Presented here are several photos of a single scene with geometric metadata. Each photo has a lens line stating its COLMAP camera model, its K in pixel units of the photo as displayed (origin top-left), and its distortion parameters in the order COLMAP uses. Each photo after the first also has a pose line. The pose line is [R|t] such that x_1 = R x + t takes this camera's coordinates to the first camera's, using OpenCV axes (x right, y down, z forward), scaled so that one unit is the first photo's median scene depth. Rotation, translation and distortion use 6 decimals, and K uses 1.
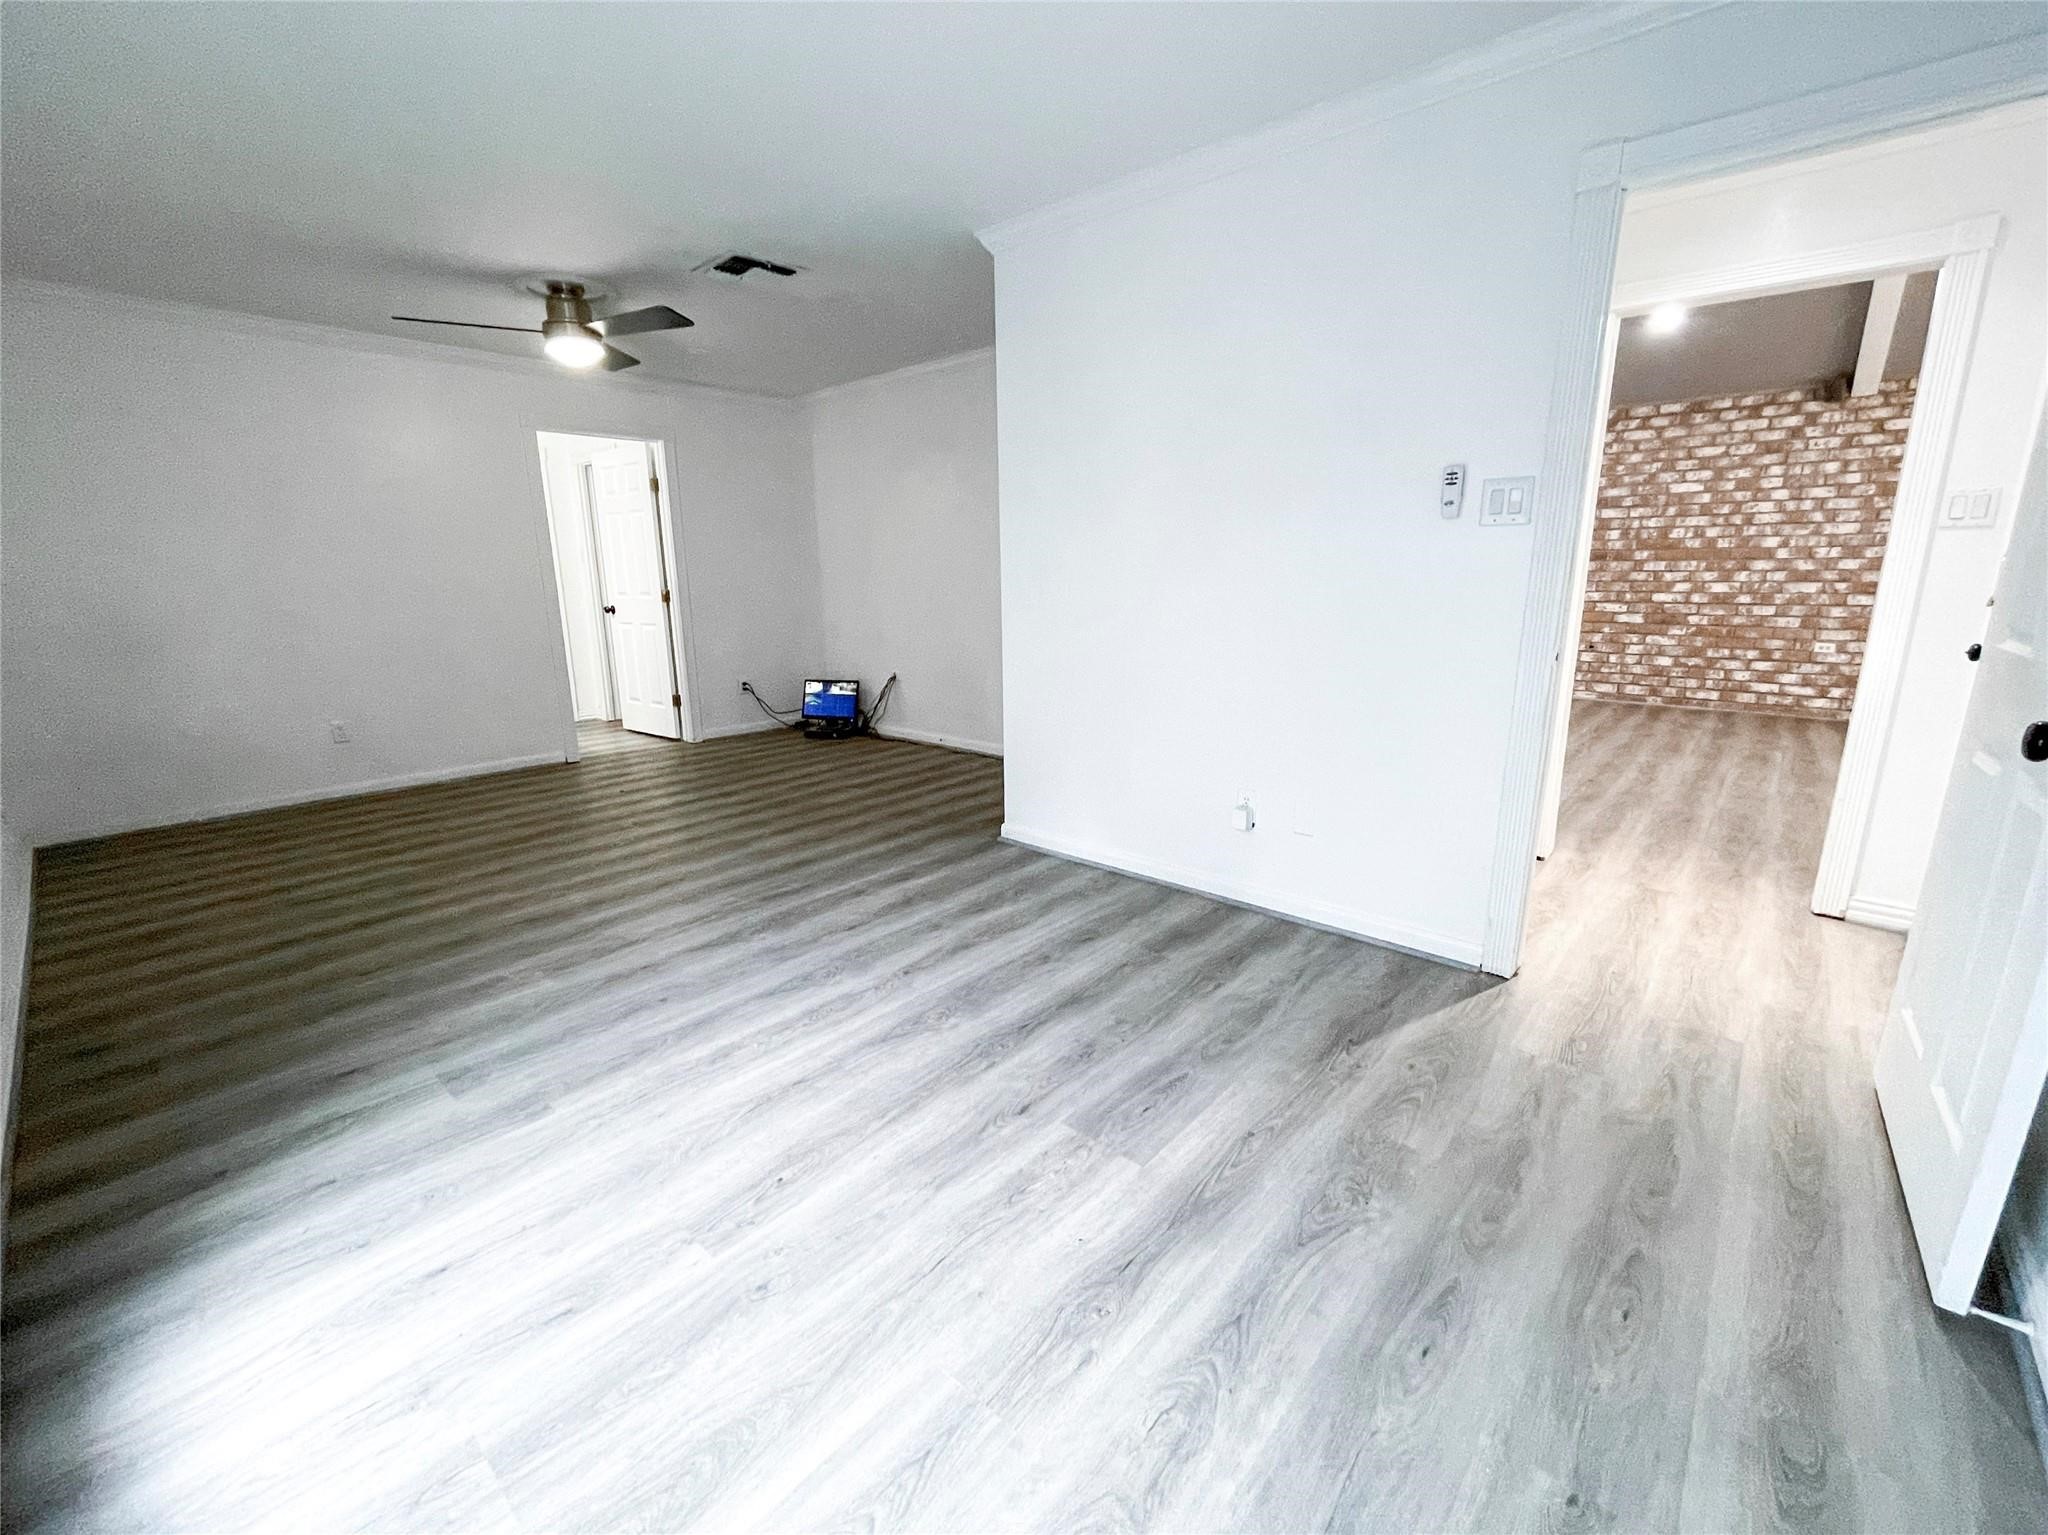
lens RADIAL K [[840.4, 0, 1047.2], [0, 840.4, 764.0], [0, 0, 1]] dist [-0.002830, -0.000870]
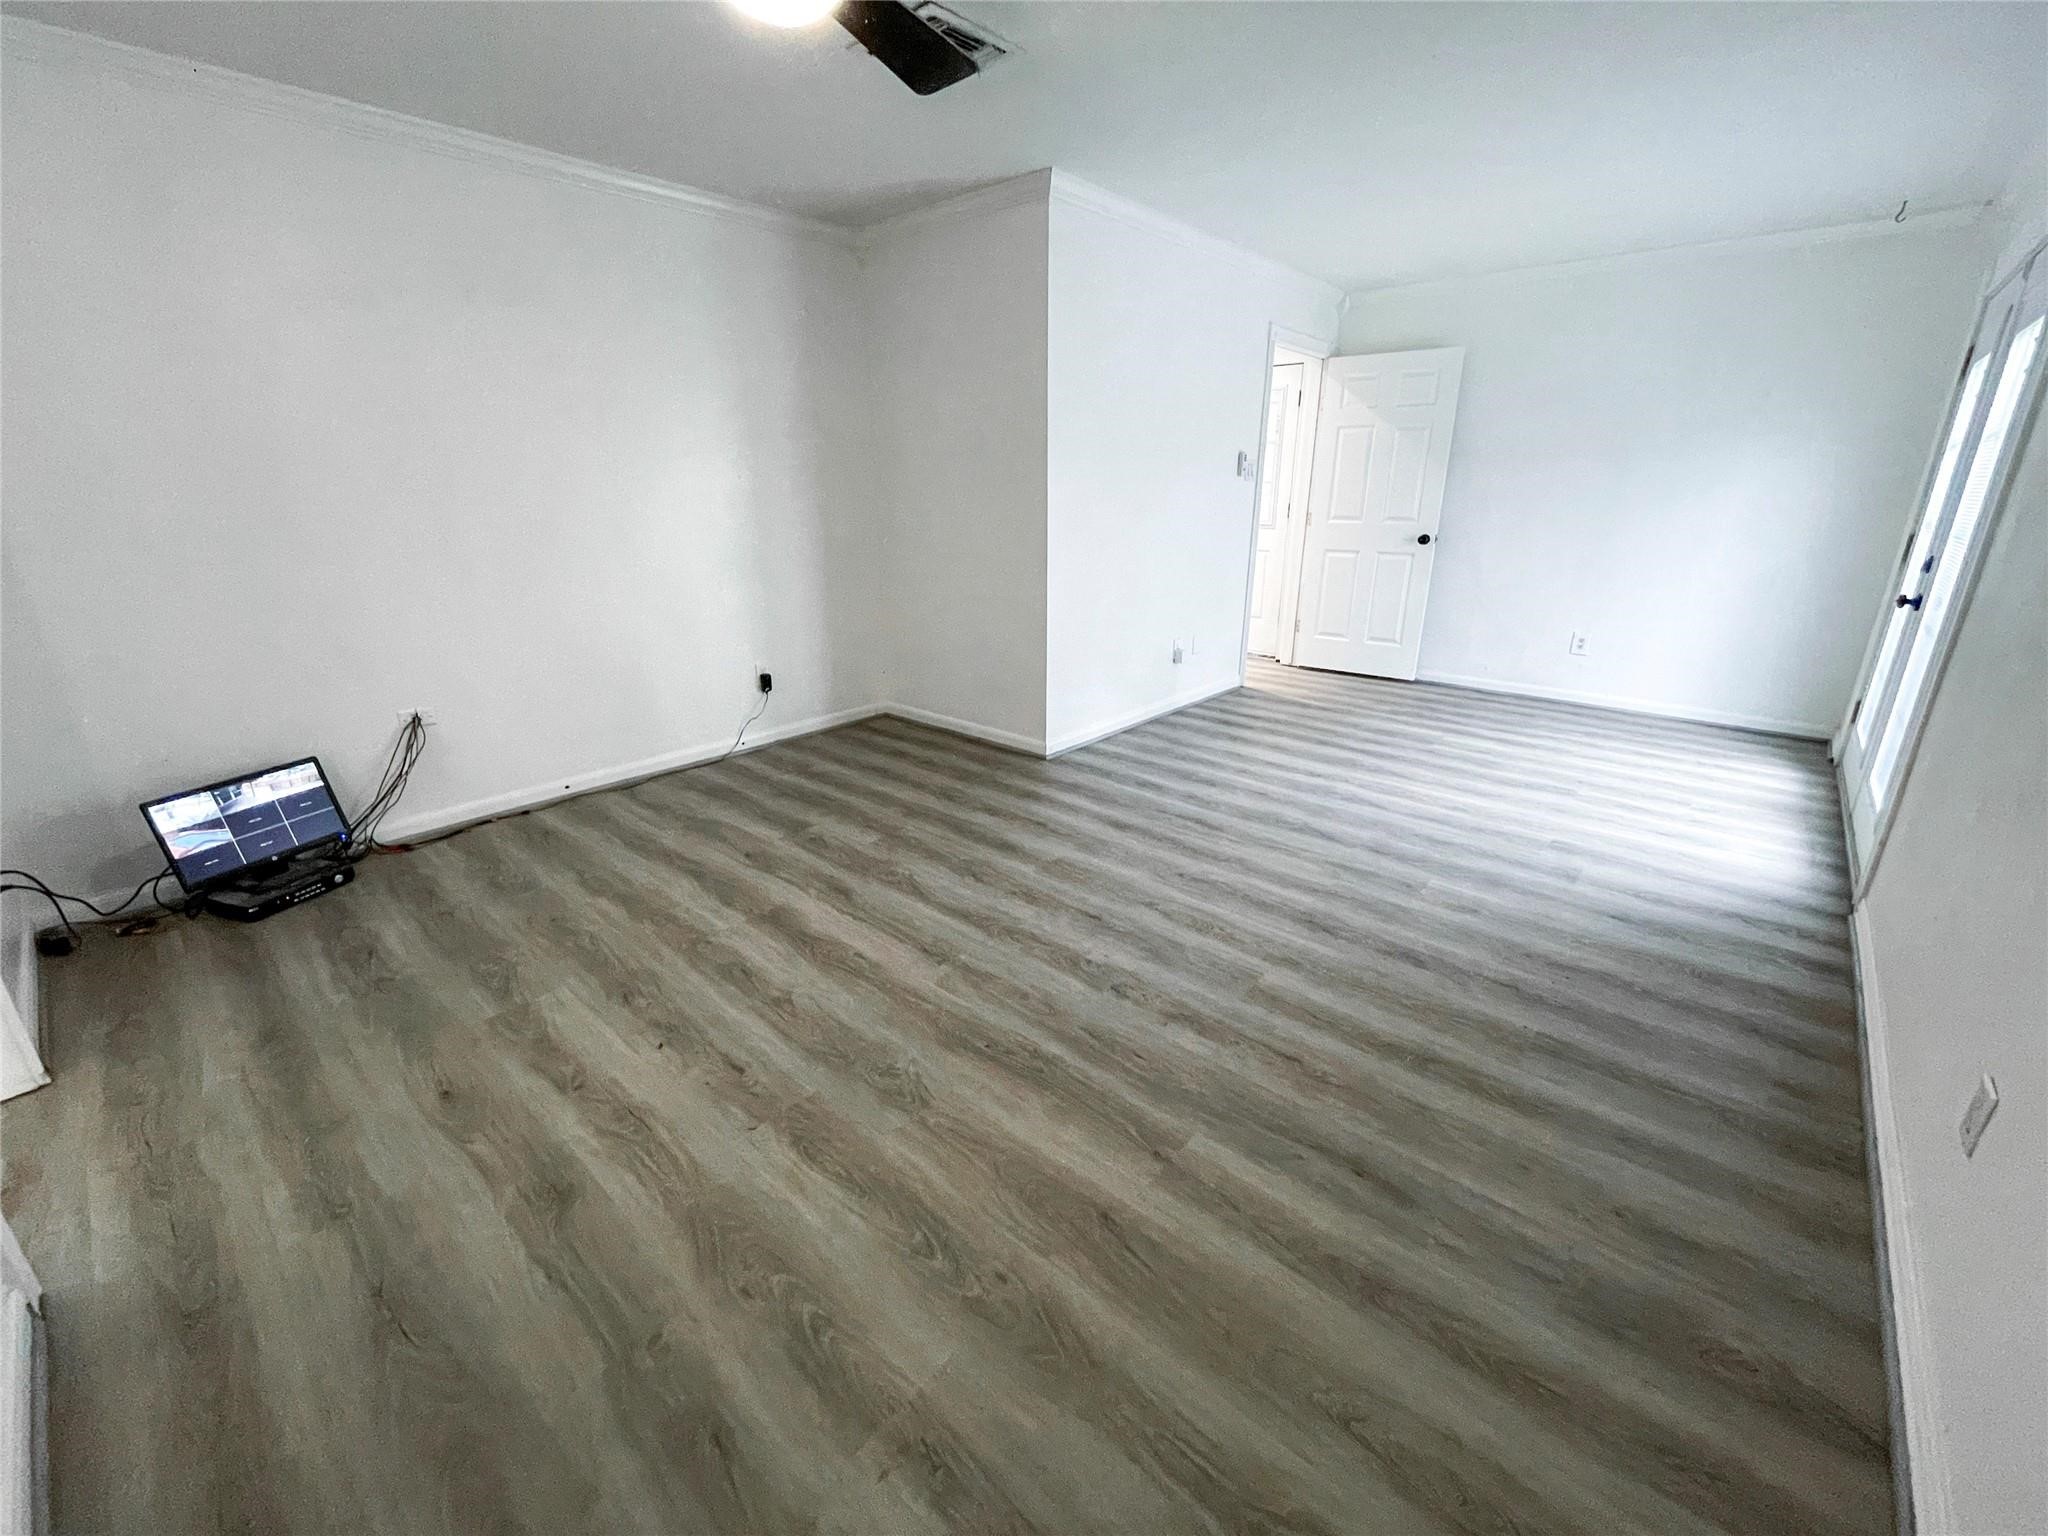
lens RADIAL K [[848.0, 0, 1017.0], [0, 848.0, 759.8], [0, 0, 1]] dist [-0.002364, -0.000056]
pose [[0.010803, -0.304630, 0.952410, -1.417800], [0.231051, 0.927450, 0.294026, -0.307327], [-0.972882, 0.216879, 0.080404, 1.233390]]
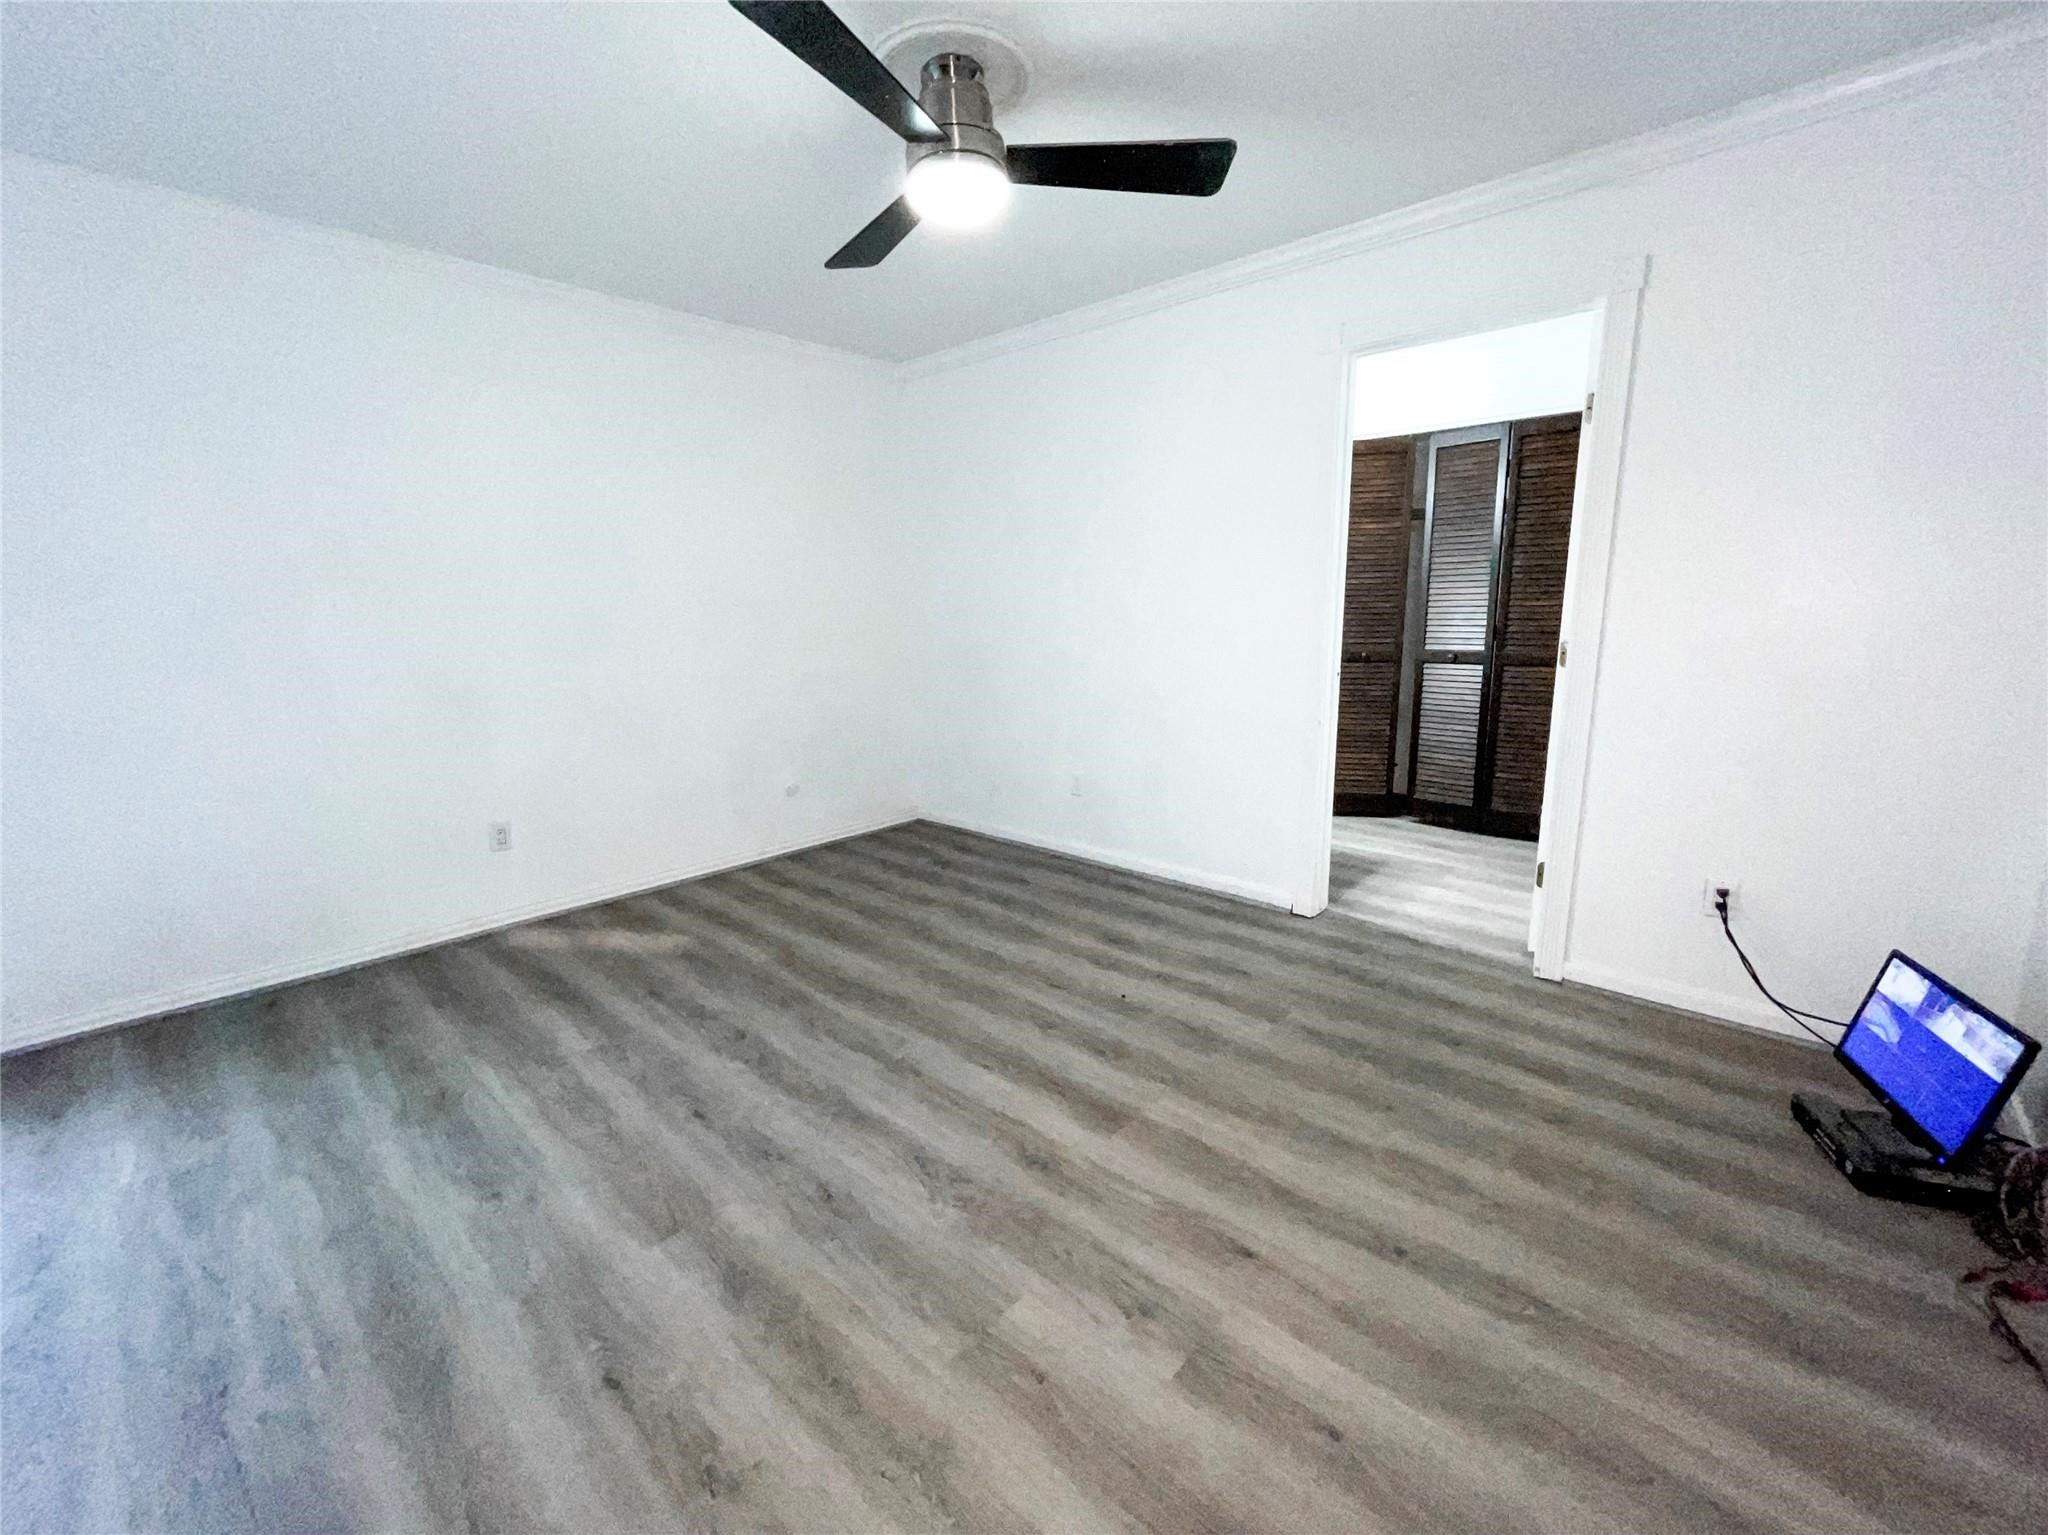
lens RADIAL K [[848.0, 0, 1017.0], [0, 848.0, 759.3], [0, 0, 1]] dist [-0.002364, -0.000056]
pose [[-0.028372, 0.190337, -0.981309, 0.033070], [-0.211955, 0.958235, 0.191989, -0.345403], [0.976868, 0.213440, 0.013156, 1.450829]]
